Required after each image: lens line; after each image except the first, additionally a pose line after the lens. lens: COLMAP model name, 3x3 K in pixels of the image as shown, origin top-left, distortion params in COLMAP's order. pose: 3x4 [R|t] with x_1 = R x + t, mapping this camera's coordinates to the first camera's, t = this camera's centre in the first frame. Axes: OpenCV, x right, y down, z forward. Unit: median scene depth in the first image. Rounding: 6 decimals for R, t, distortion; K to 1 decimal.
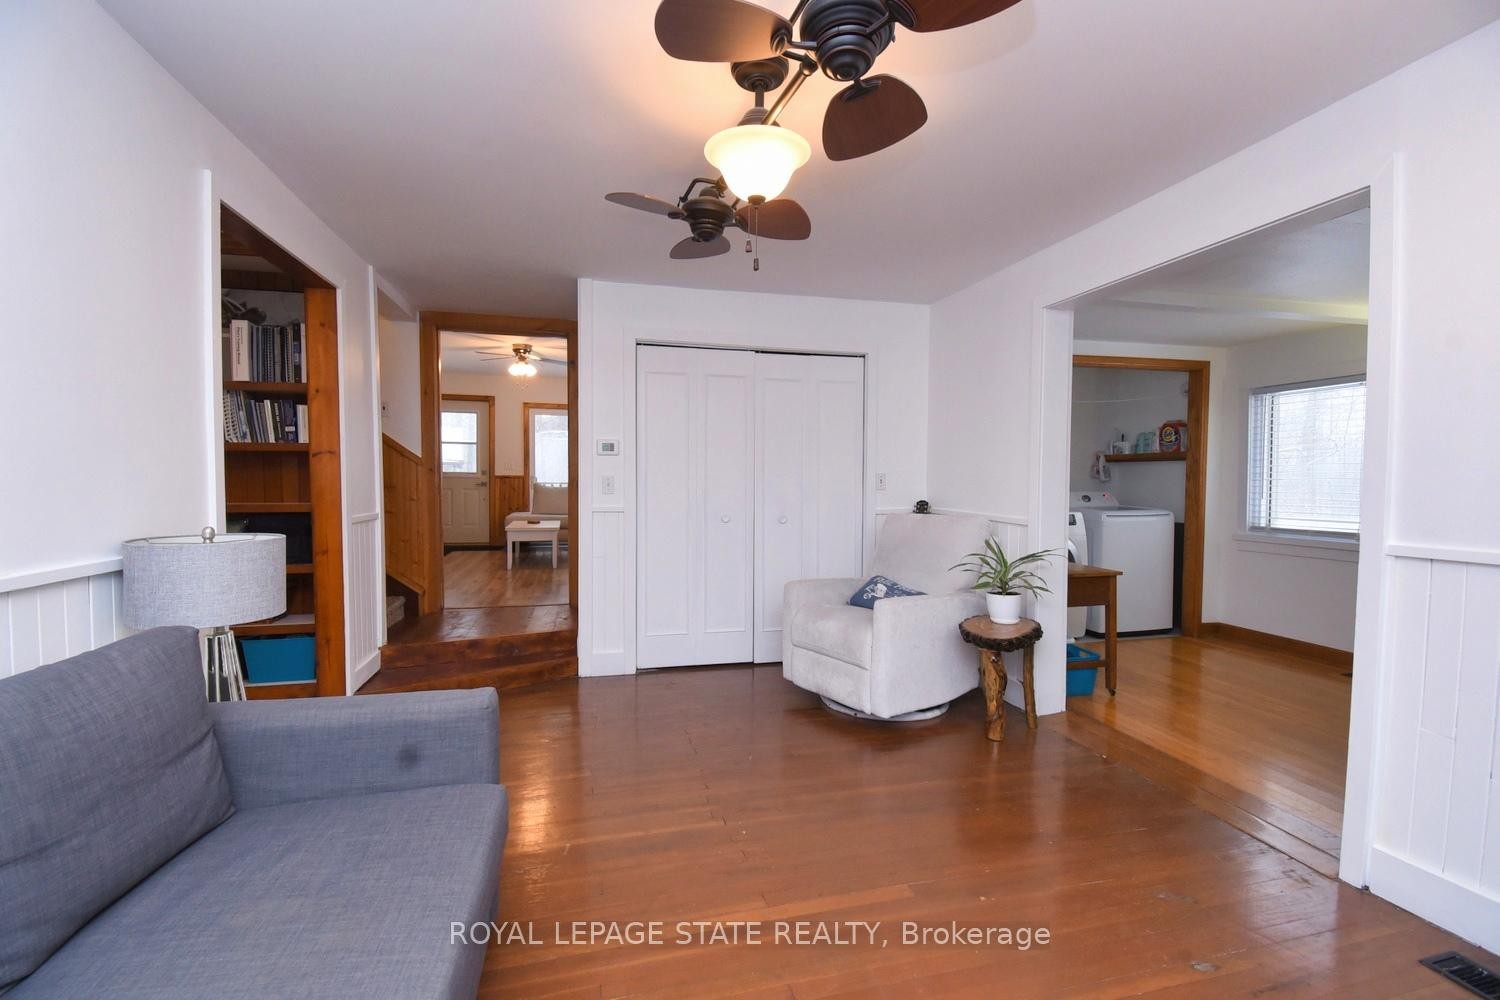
lens RADIAL K [[657.3, 0, 743.7], [0, 657.3, 503.9], [0, 0, 1]] dist [0.019060, -0.026821]
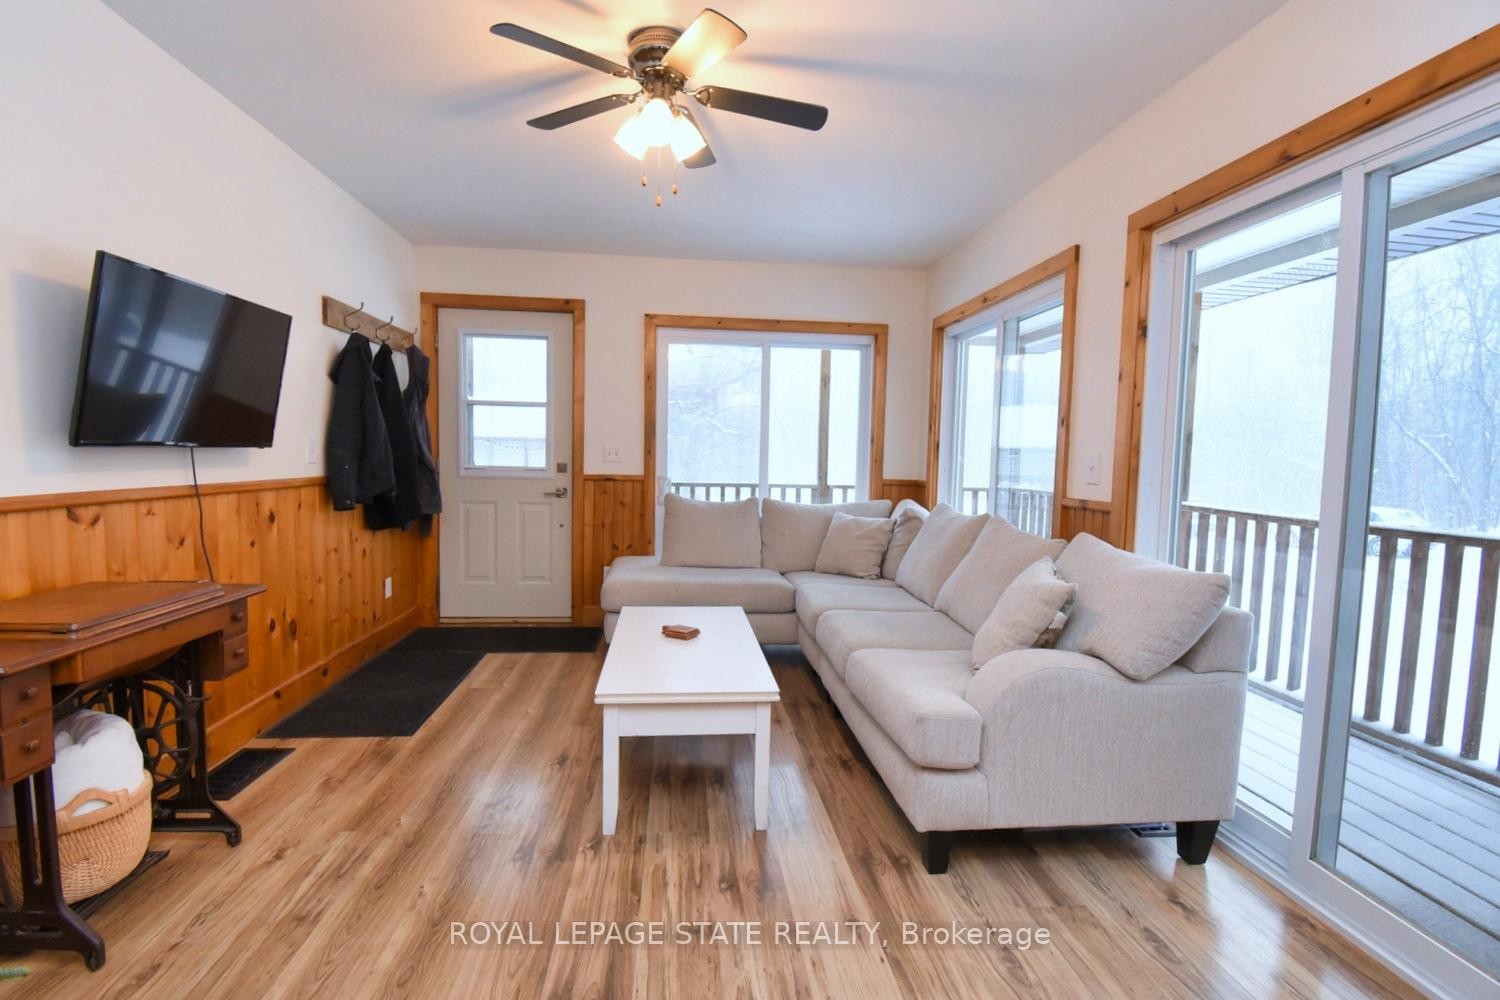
lens RADIAL K [[657.3, 0, 743.7], [0, 657.3, 503.9], [0, 0, 1]] dist [0.019060, -0.026821]
pose [[0.988788, 0.026952, -0.146871, -0.197815], [-0.021332, 0.998984, 0.039701, -0.043384], [0.147791, -0.036123, 0.988359, 0.558289]]
